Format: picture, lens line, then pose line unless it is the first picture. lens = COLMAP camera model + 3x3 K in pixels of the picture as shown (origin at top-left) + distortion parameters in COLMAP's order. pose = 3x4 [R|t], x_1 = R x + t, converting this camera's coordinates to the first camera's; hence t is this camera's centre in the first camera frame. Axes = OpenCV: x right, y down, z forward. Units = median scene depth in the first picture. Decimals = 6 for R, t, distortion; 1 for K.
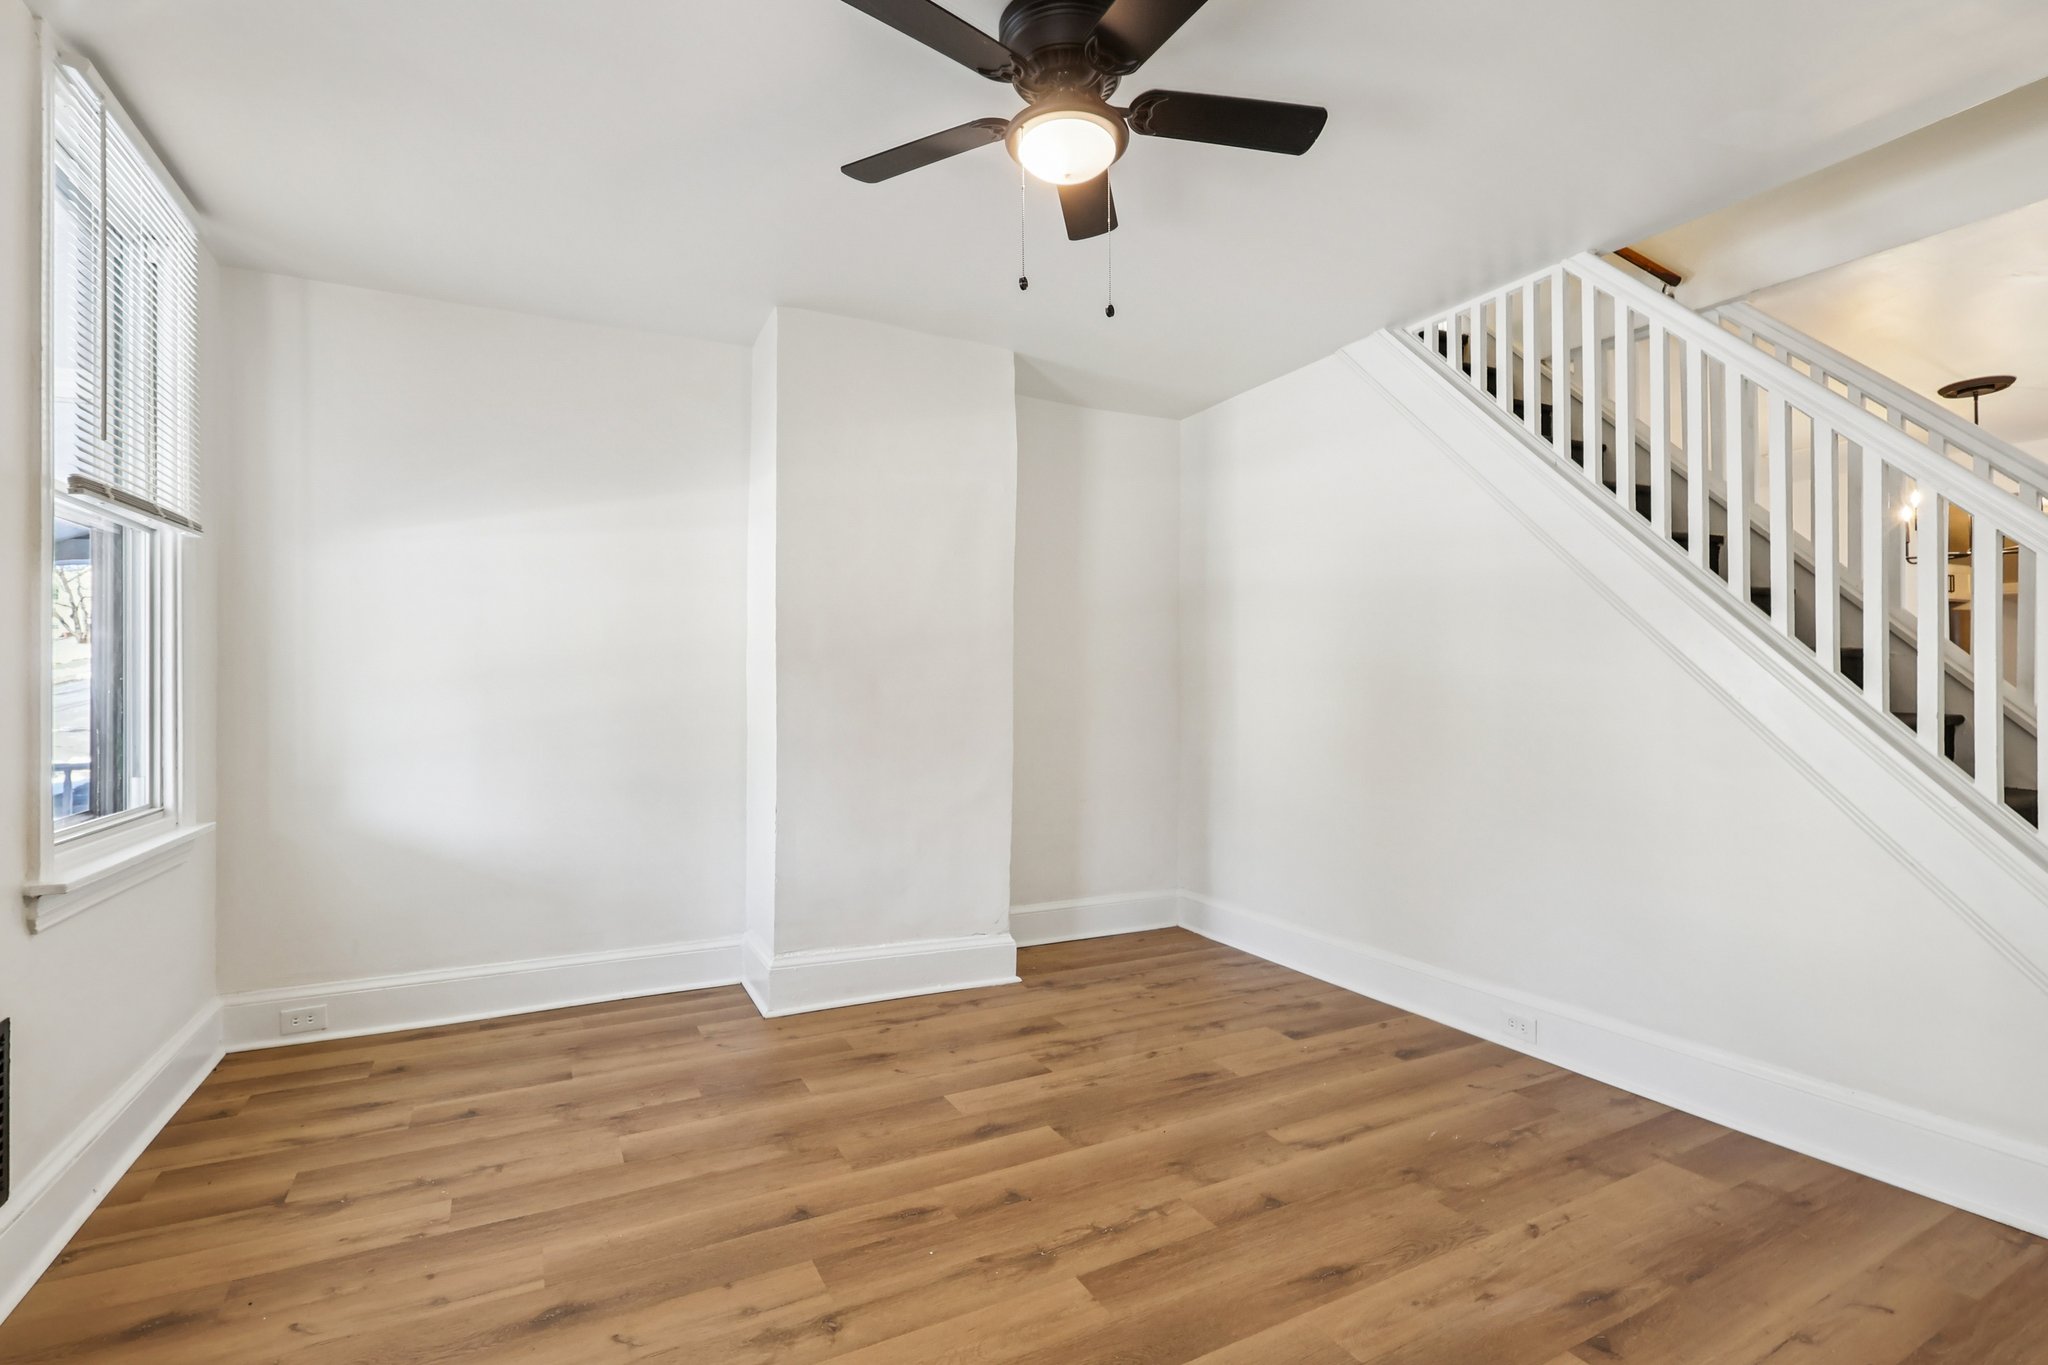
lens RADIAL K [[951.7, 0, 1029.5], [0, 951.7, 673.7], [0, 0, 1]] dist [0.000220, 0.000297]
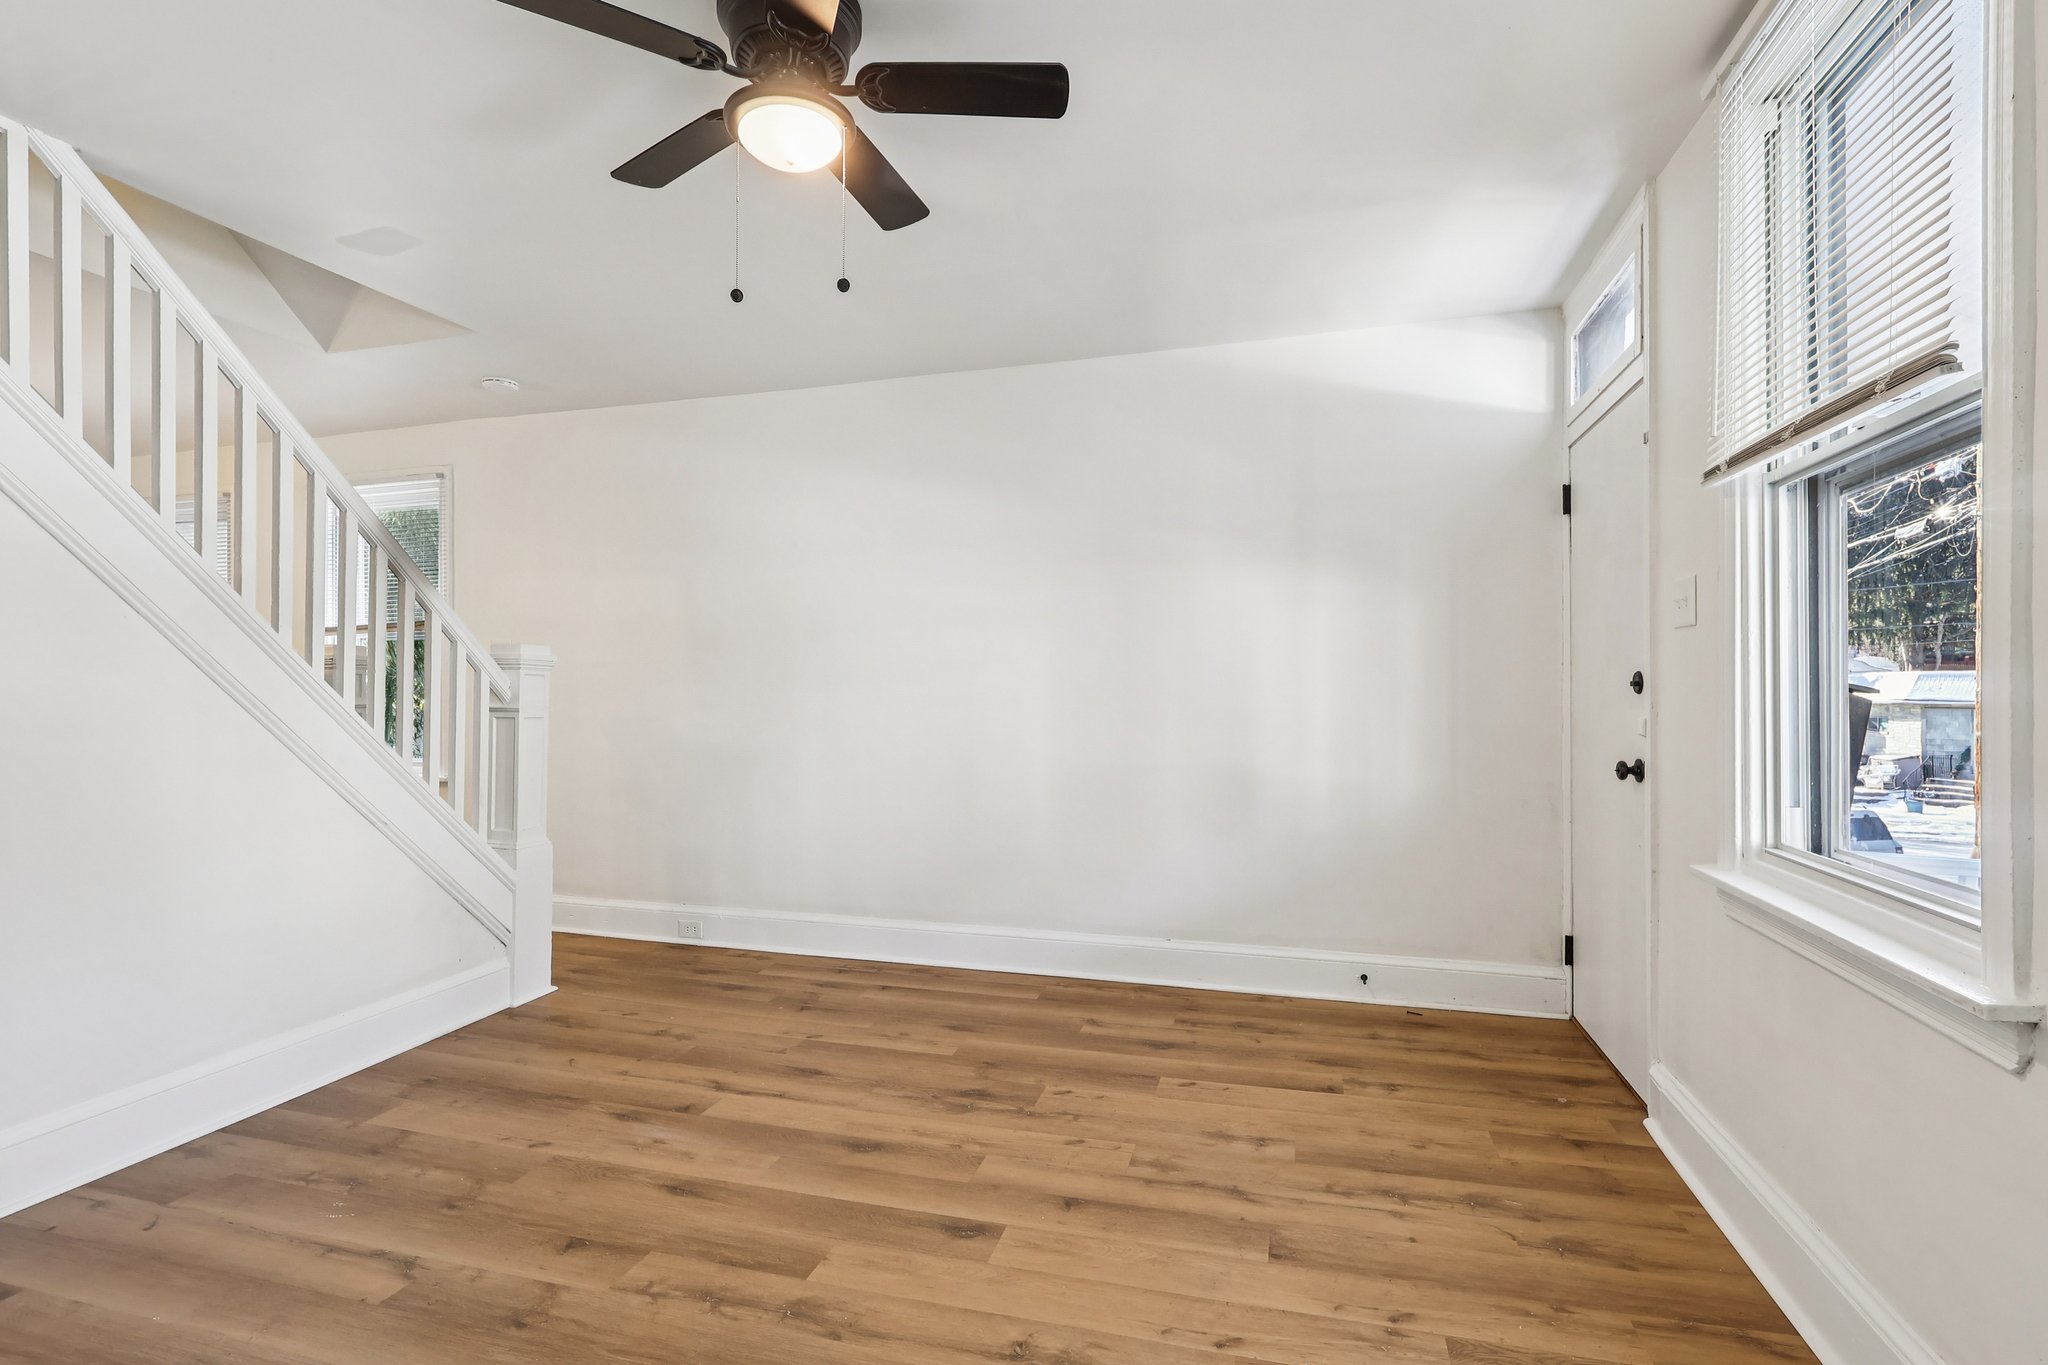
lens RADIAL K [[951.7, 0, 1024.5], [0, 951.7, 691.1], [0, 0, 1]] dist [0.000220, 0.000297]
pose [[-0.716000, 0.004773, 0.698084, -0.607229], [-0.005873, 0.999900, -0.012860, 0.016870], [-0.698075, -0.013307, -0.715901, 1.156309]]
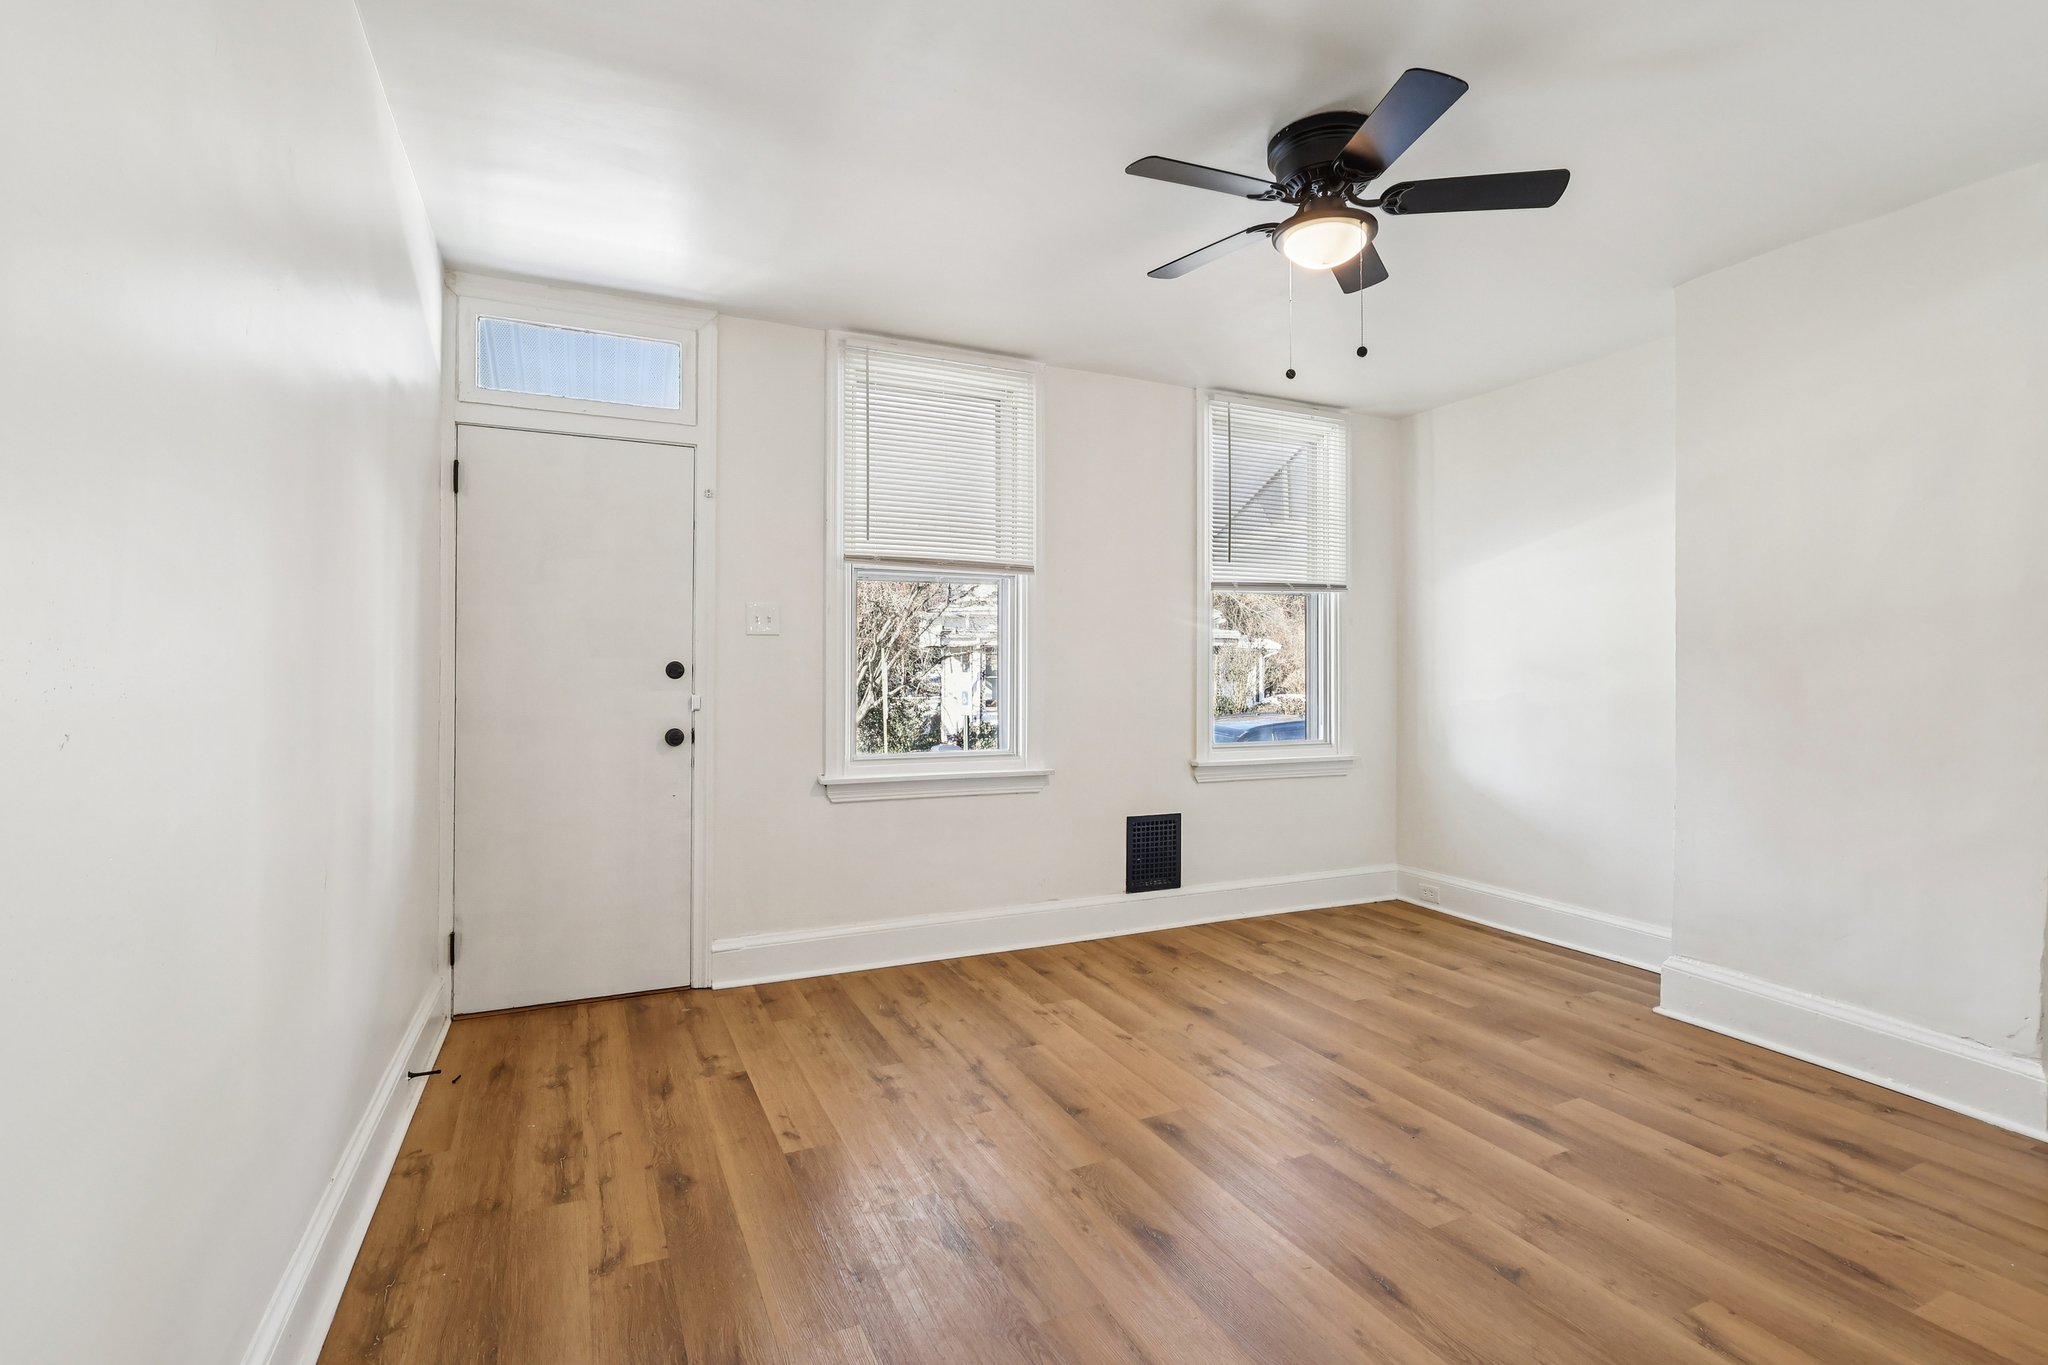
lens RADIAL K [[951.7, 0, 1024.4], [0, 951.7, 676.5], [0, 0, 1]] dist [0.000220, 0.000297]
pose [[-0.043874, 0.003749, -0.999030, 0.964985], [0.012221, 0.999920, 0.003216, 0.000695], [0.998962, -0.012068, -0.043916, 0.507049]]
